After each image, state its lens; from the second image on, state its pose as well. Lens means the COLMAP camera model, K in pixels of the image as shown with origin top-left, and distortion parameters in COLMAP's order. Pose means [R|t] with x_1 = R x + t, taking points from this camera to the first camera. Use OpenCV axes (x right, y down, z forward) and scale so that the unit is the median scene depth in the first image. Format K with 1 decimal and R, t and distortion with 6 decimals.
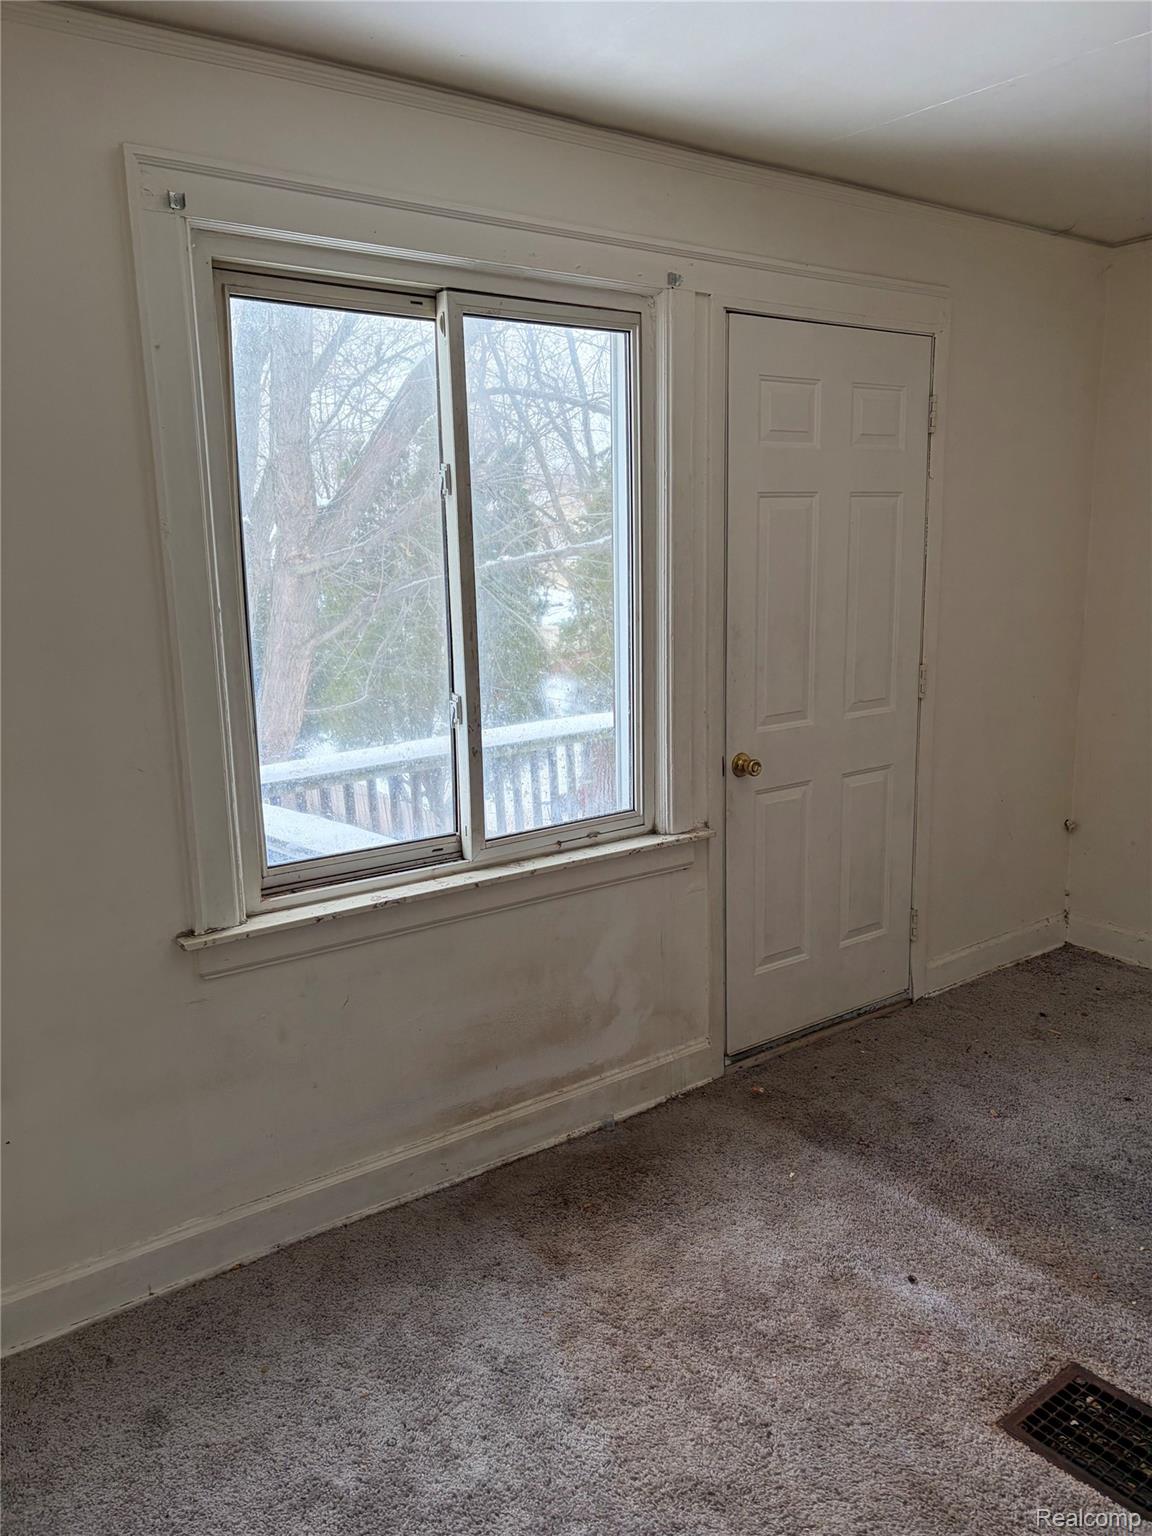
lens RADIAL K [[1154.6, 0, 602.2], [0, 1154.6, 771.7], [0, 0, 1]] dist [0.057655, -0.001537]
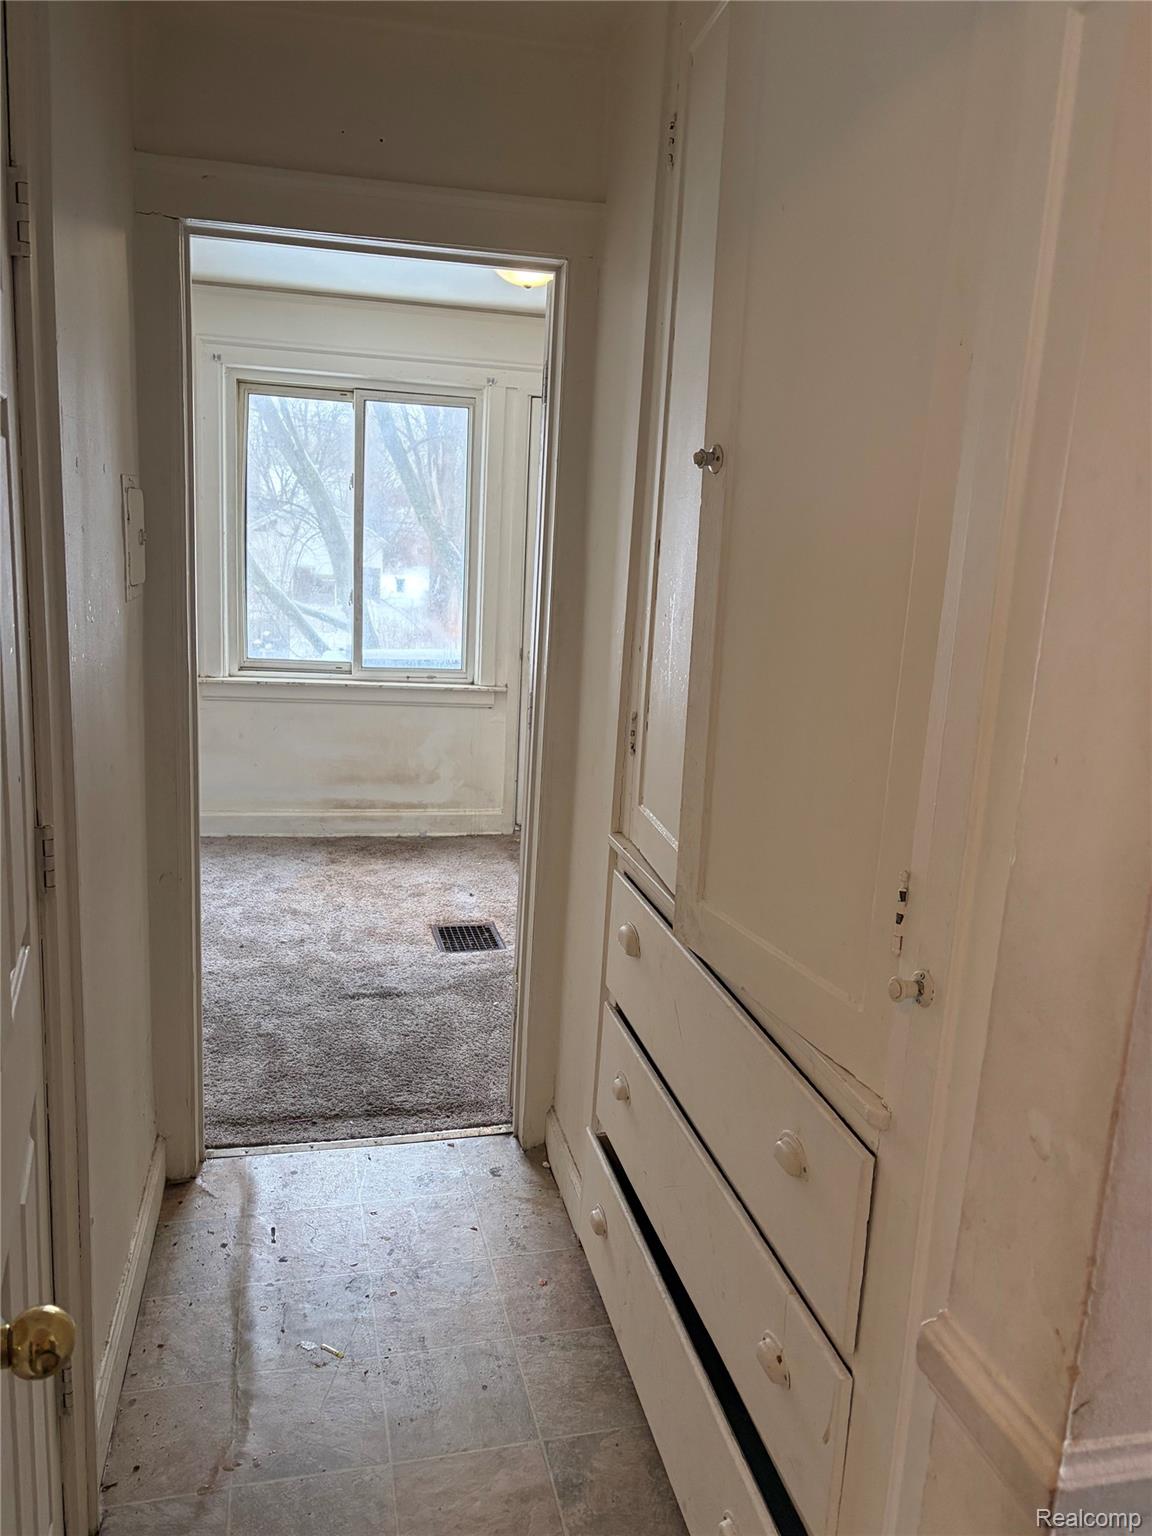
lens RADIAL K [[1154.6, 0, 602.2], [0, 1154.6, 771.7], [0, 0, 1]] dist [0.057655, -0.001537]
pose [[0.916324, 0.145855, -0.372930, 0.982017], [-0.142932, 0.989091, 0.035643, 0.102039], [0.374060, 0.020643, 0.927175, -0.629637]]
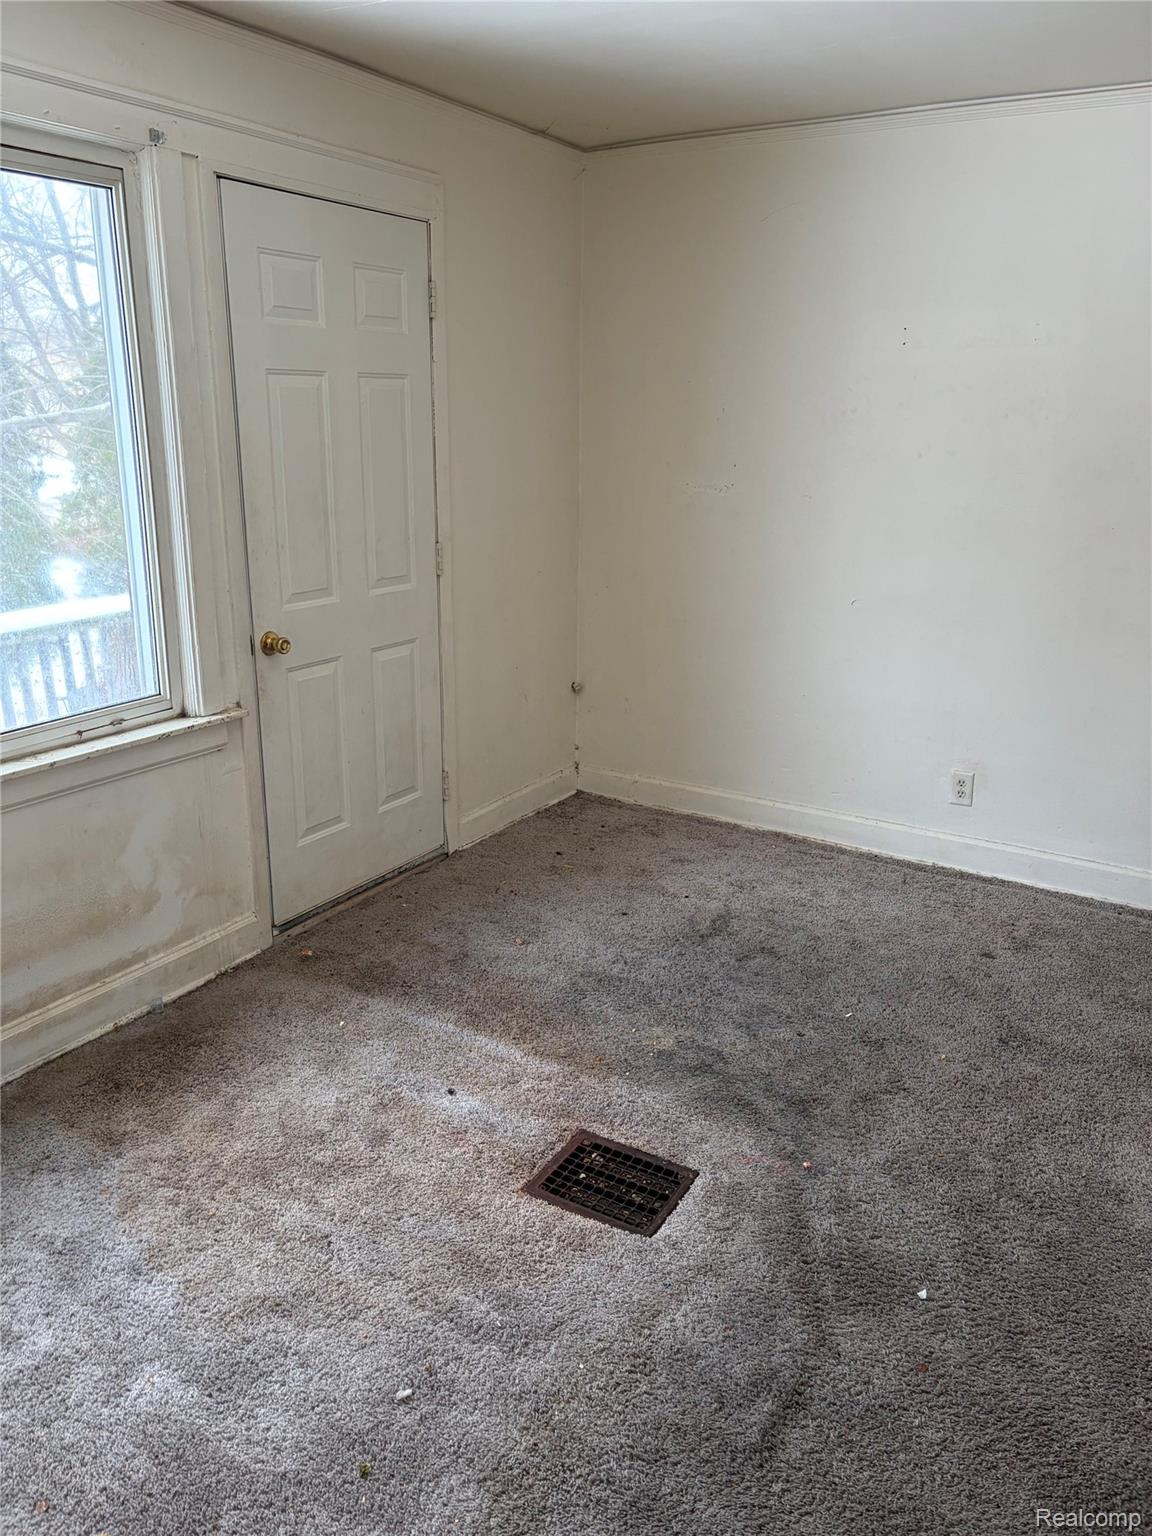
lens RADIAL K [[1150.7, 0, 579.6], [0, 1150.7, 752.4], [0, 0, 1]] dist [0.028608, -0.007604]
pose [[0.930254, -0.076538, 0.358844, 0.003359], [0.044402, 0.994297, 0.096966, 0.003364], [-0.364219, -0.074270, 0.928347, -0.048671]]
